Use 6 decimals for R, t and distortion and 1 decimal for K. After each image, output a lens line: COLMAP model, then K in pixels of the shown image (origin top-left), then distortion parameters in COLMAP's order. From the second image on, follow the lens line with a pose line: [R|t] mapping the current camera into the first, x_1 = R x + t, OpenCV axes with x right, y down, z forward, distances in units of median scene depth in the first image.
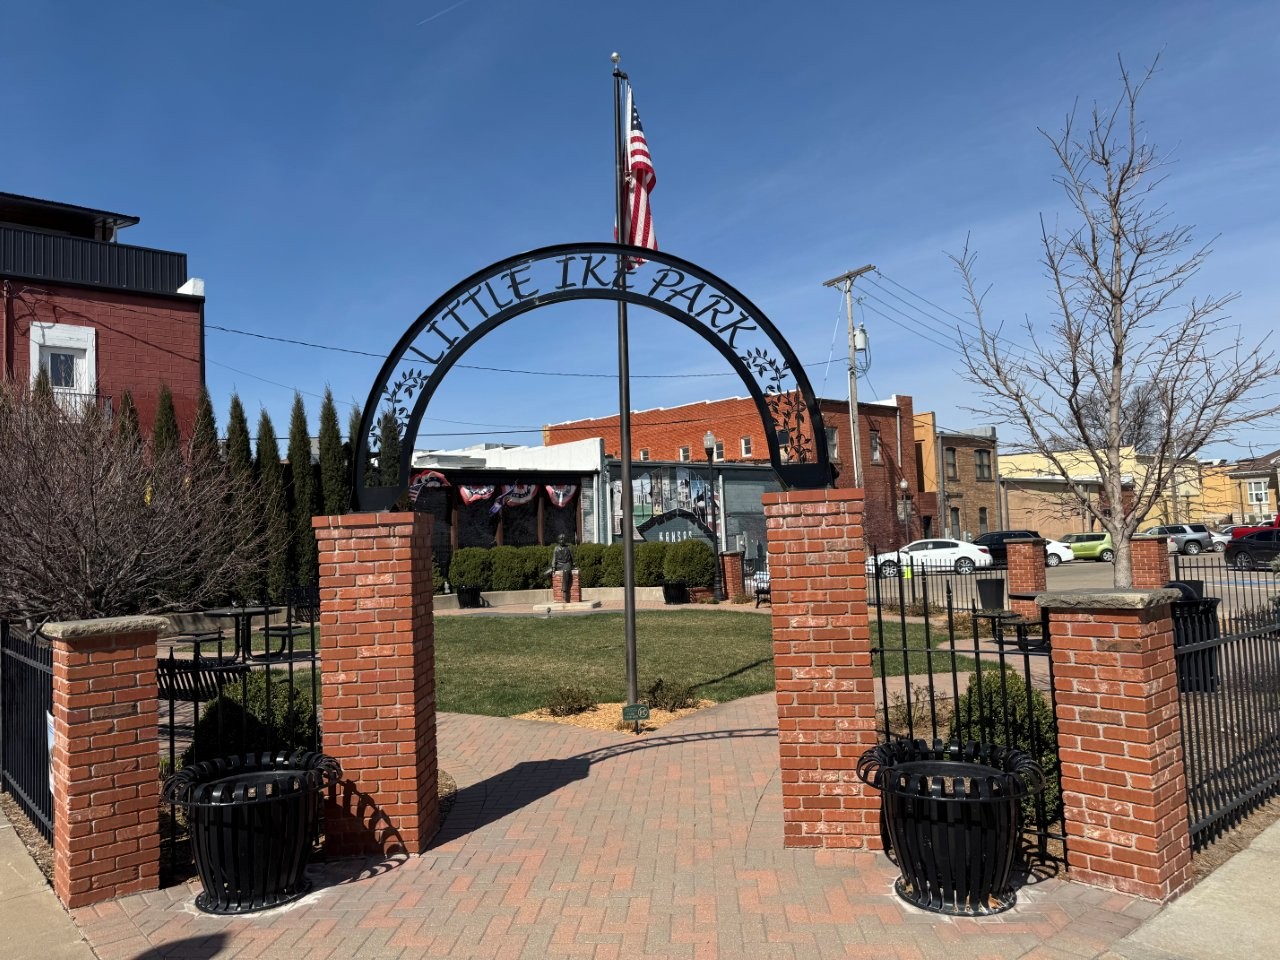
lens RADIAL K [[899.1, 0, 639.9], [0, 899.1, 480.8], [0, 0, 1]] dist [0.059847, -0.079104]
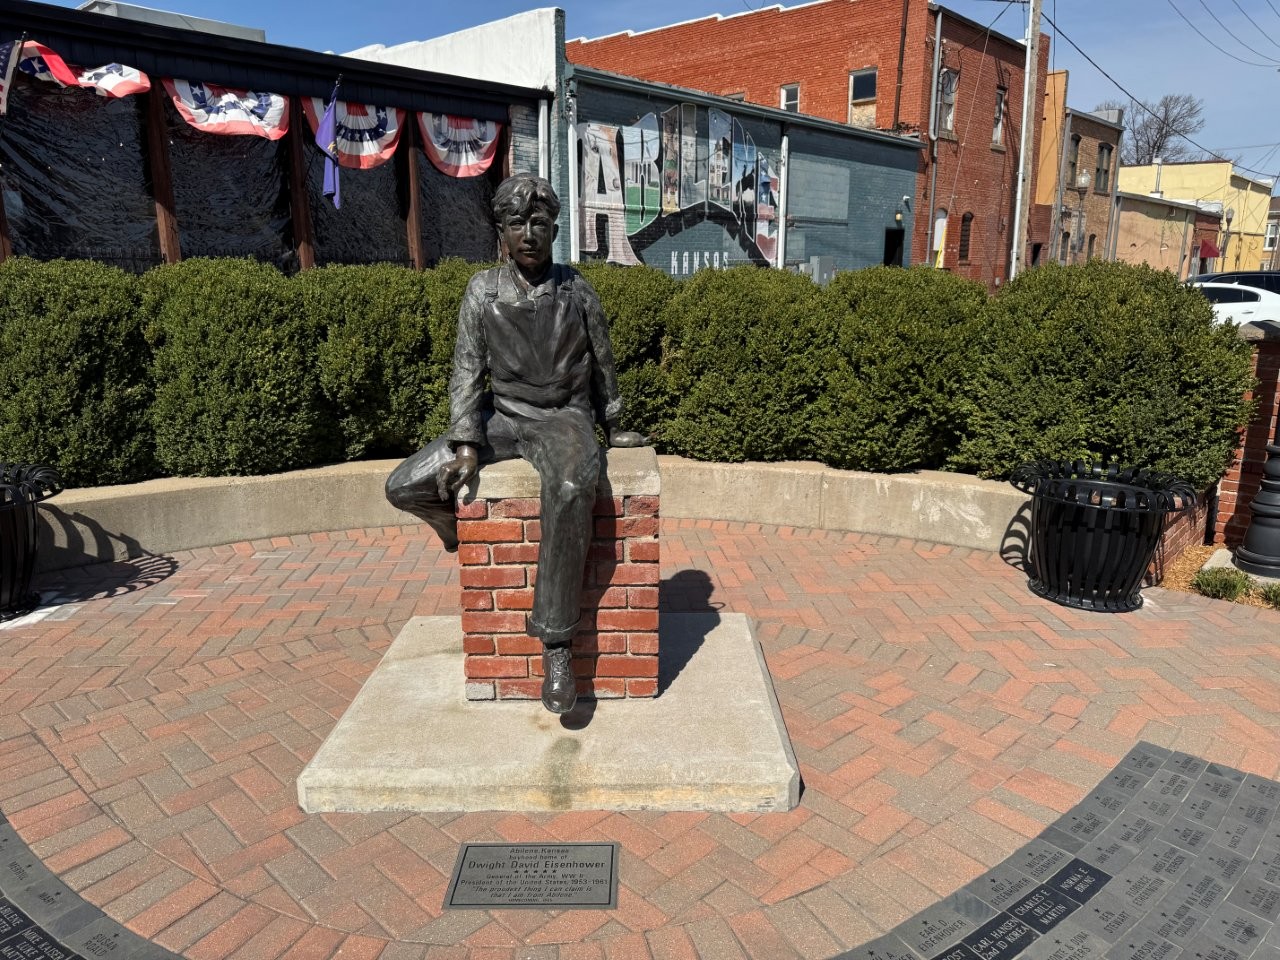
lens RADIAL K [[899.1, 0, 643.9], [0, 899.1, 484.4], [0, 0, 1]] dist [0.059847, -0.079104]
pose [[0.992615, 0.008281, 0.121028, -0.253534], [-0.043320, 0.956084, 0.289874, 0.189382], [-0.113312, -0.292976, 0.949382, 2.568322]]
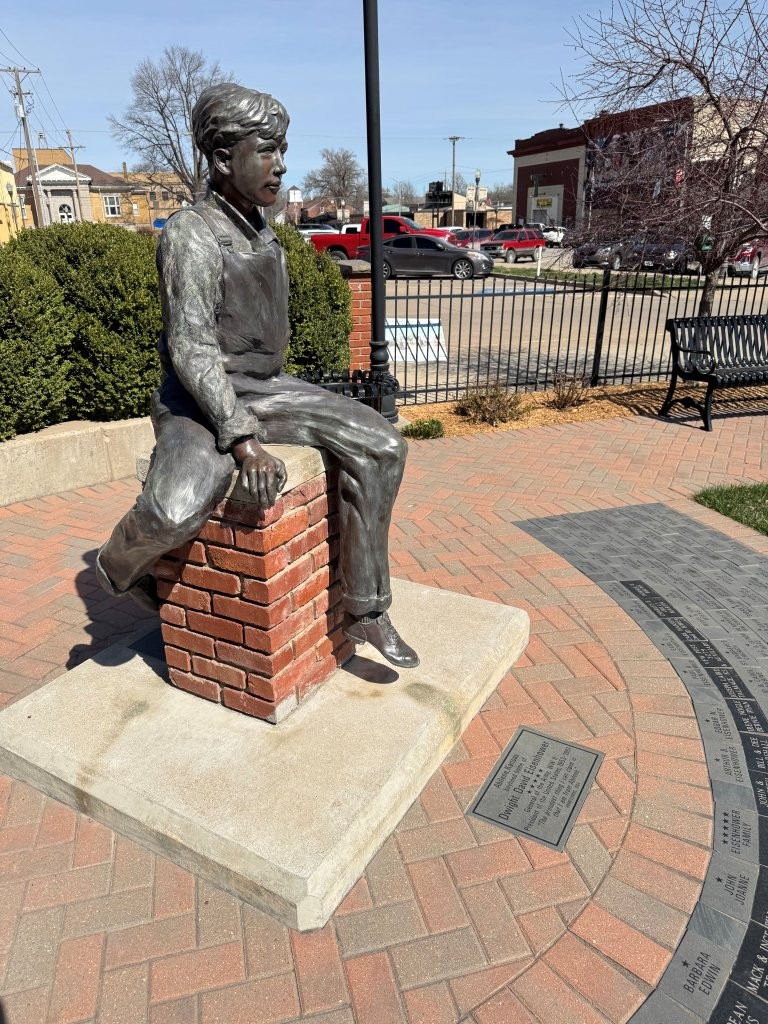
lens RADIAL K [[719.3, 0, 379.7], [0, 719.3, 510.4], [0, 0, 1]] dist [0.059847, -0.079104]
pose [[0.400302, -0.302396, 0.865052, -0.481245], [-0.061699, 0.932949, 0.354682, 0.219857], [-0.914304, -0.195352, 0.354804, 2.807178]]
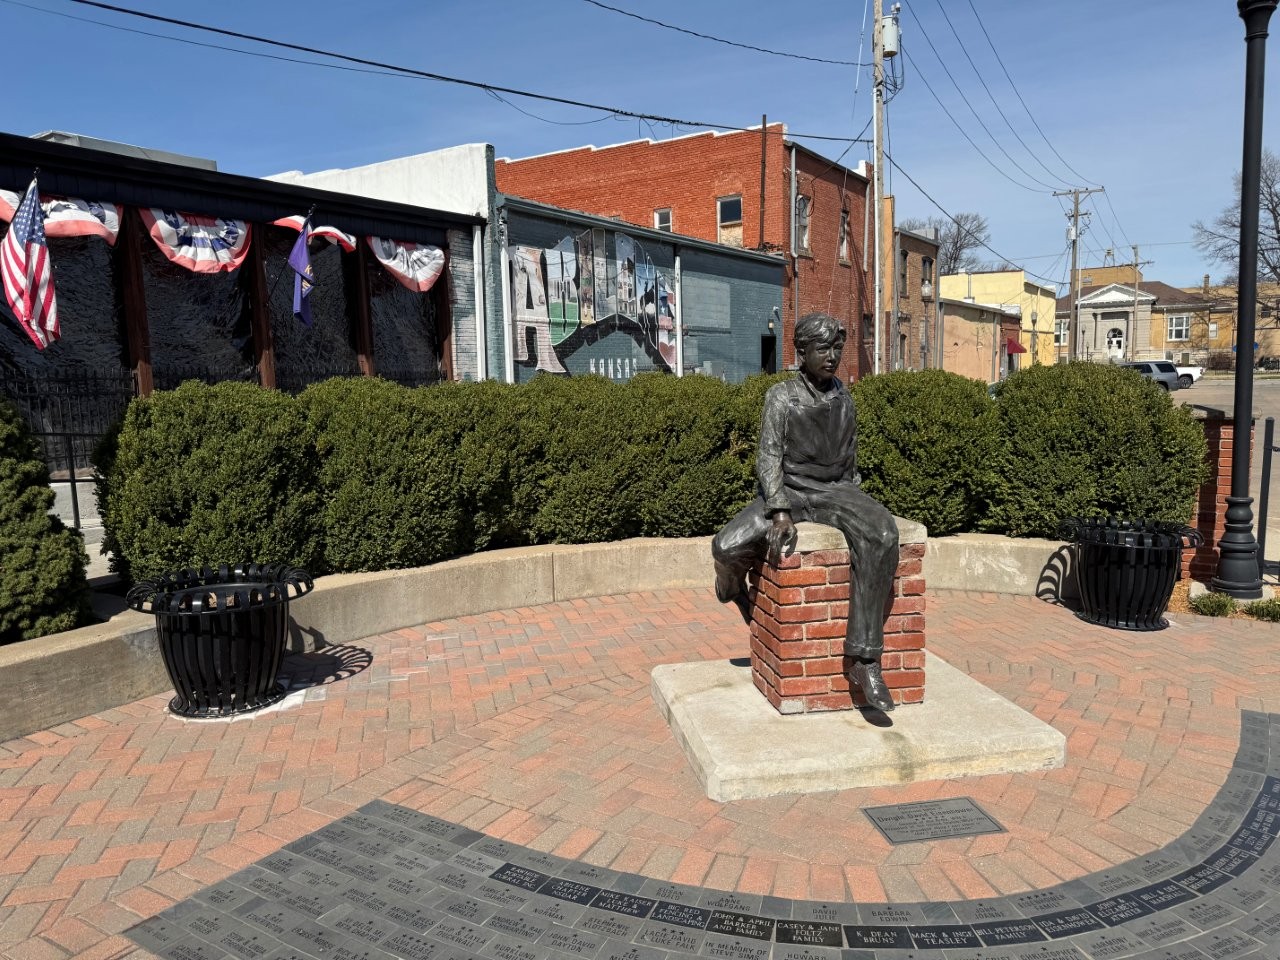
lens RADIAL K [[899.1, 0, 633.8], [0, 899.1, 480.1], [0, 0, 1]] dist [0.059847, -0.079104]
pose [[0.960506, -0.020610, 0.277497, -0.496732], [-0.028307, 0.984843, 0.171125, 0.186522], [-0.276817, -0.172222, 0.945363, 2.497372]]
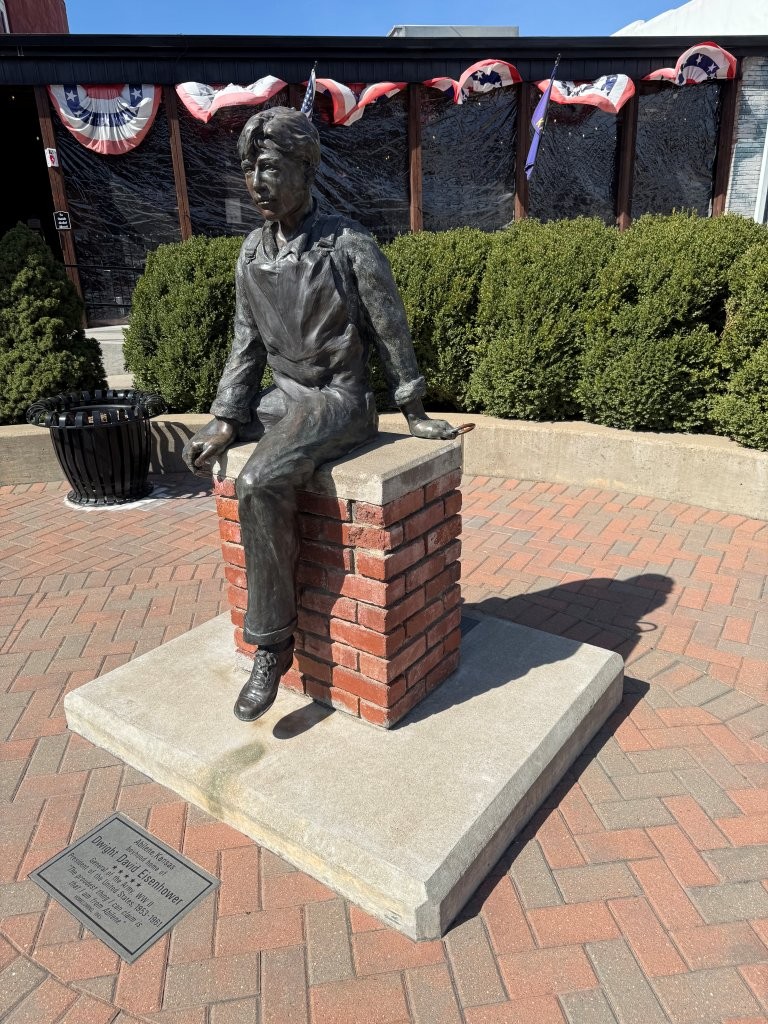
lens RADIAL K [[719.3, 0, 380.4], [0, 719.3, 509.8], [0, 0, 1]] dist [0.059847, -0.079104]
pose [[0.866639, 0.171551, -0.468515, -0.086102], [0.040953, 0.911403, 0.409472, 0.202864], [0.497252, -0.374052, 0.782832, 2.729515]]
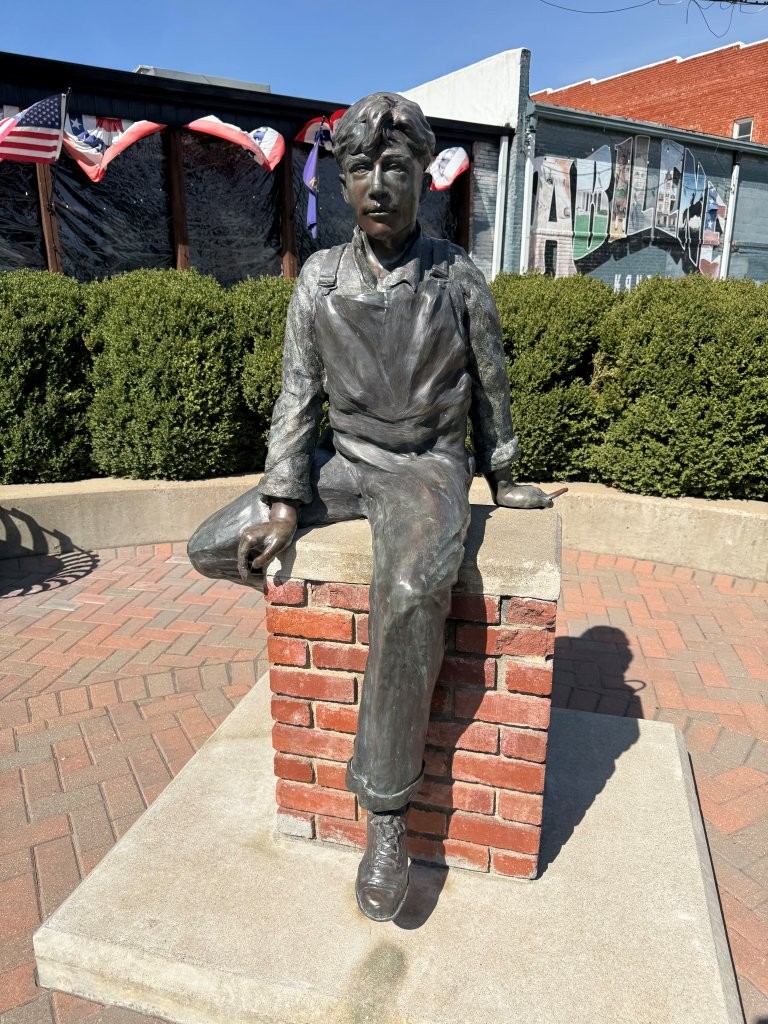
lens RADIAL K [[719.3, 0, 383.7], [0, 719.3, 513.1], [0, 0, 1]] dist [0.059847, -0.079104]
pose [[0.988185, 0.078353, -0.131725, -0.223997], [-0.027308, 0.935707, 0.351720, 0.213576], [0.150814, -0.343967, 0.926791, 2.744807]]
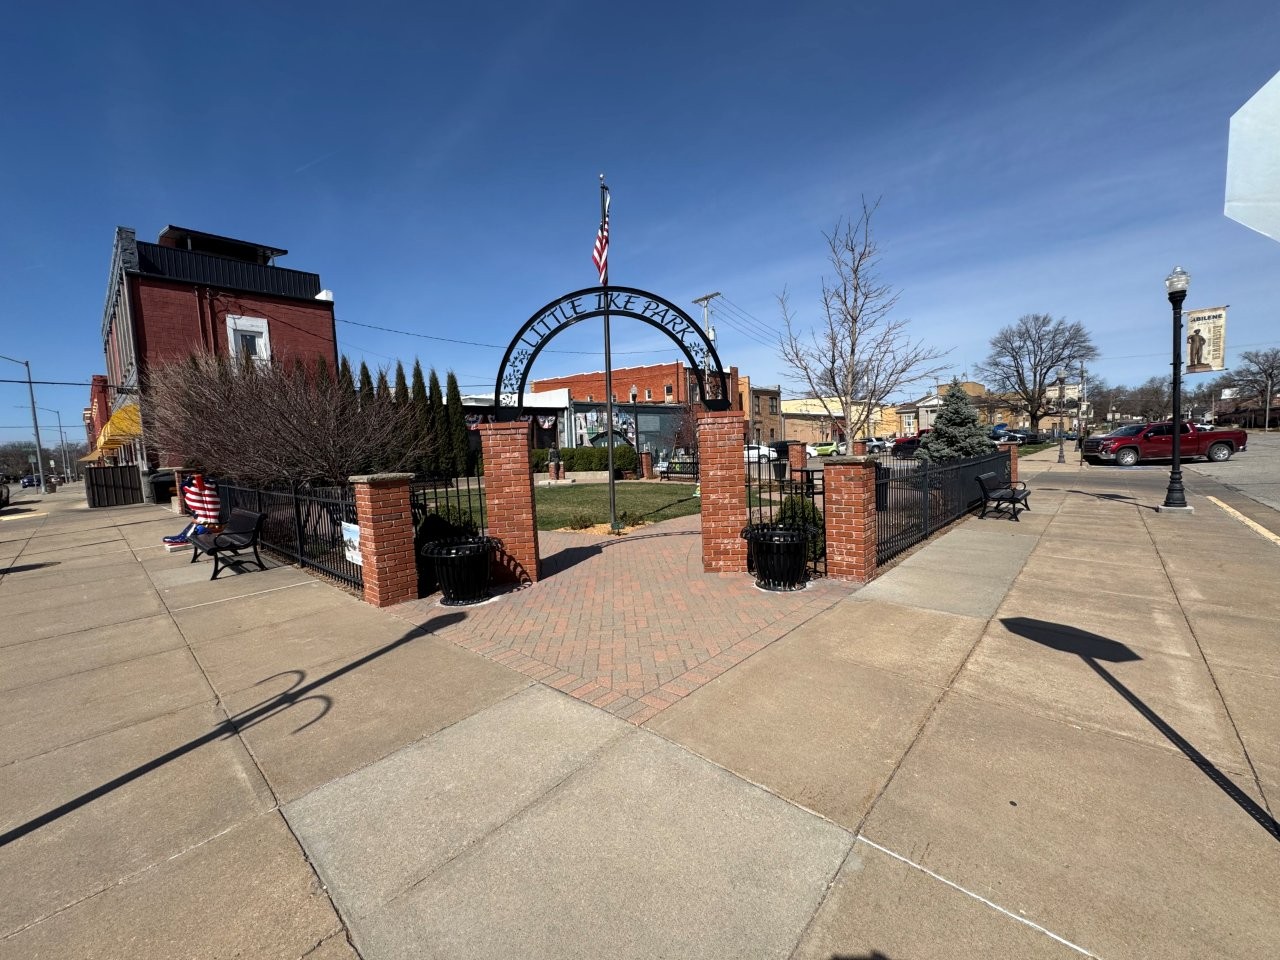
lens RADIAL K [[508.2, 0, 641.6], [0, 508.2, 482.9], [0, 0, 1]] dist [-0.006093, 0.000324]
pose [[0.993346, -0.012014, 0.114543, -0.083902], [-0.003356, 0.991102, 0.133061, 0.011502], [-0.115122, -0.132560, 0.984467, -0.114322]]
